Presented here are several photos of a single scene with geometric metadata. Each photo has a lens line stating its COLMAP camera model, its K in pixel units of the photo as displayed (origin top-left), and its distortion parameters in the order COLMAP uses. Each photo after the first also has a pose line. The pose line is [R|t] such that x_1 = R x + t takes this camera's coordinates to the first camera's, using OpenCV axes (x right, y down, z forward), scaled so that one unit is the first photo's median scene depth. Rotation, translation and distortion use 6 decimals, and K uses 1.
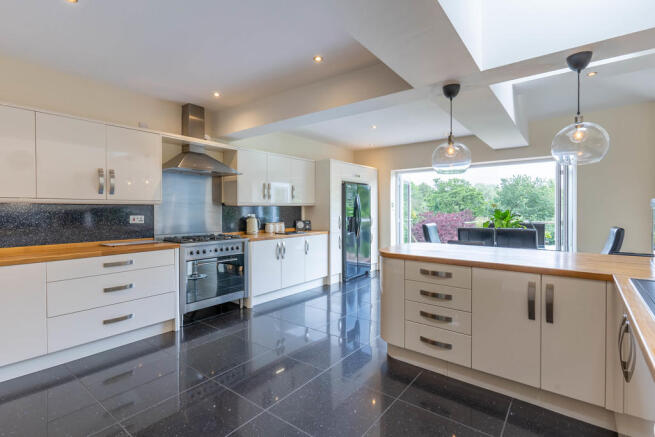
lens RADIAL K [[315.6, 0, 323.7], [0, 315.6, 214.3], [0, 0, 1]] dist [0.002093, 0.000183]
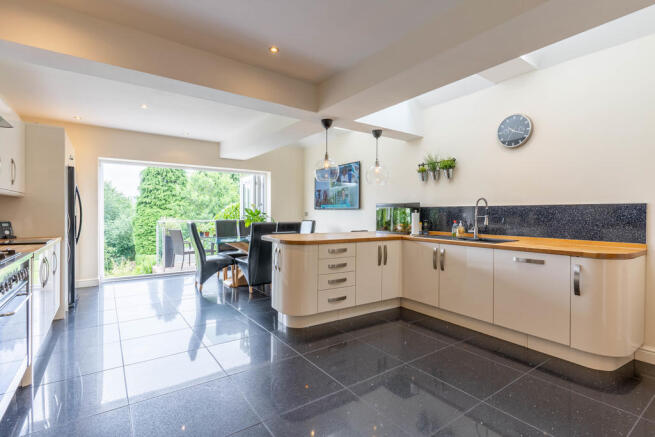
lens RADIAL K [[315.6, 0, 323.2], [0, 315.6, 216.2], [0, 0, 1]] dist [0.002093, 0.000183]
pose [[0.287436, -0.002758, 0.957796, -1.024878], [0.006910, 0.999976, 0.000806, 0.028682], [-0.957775, 0.006387, 0.287448, 0.645557]]
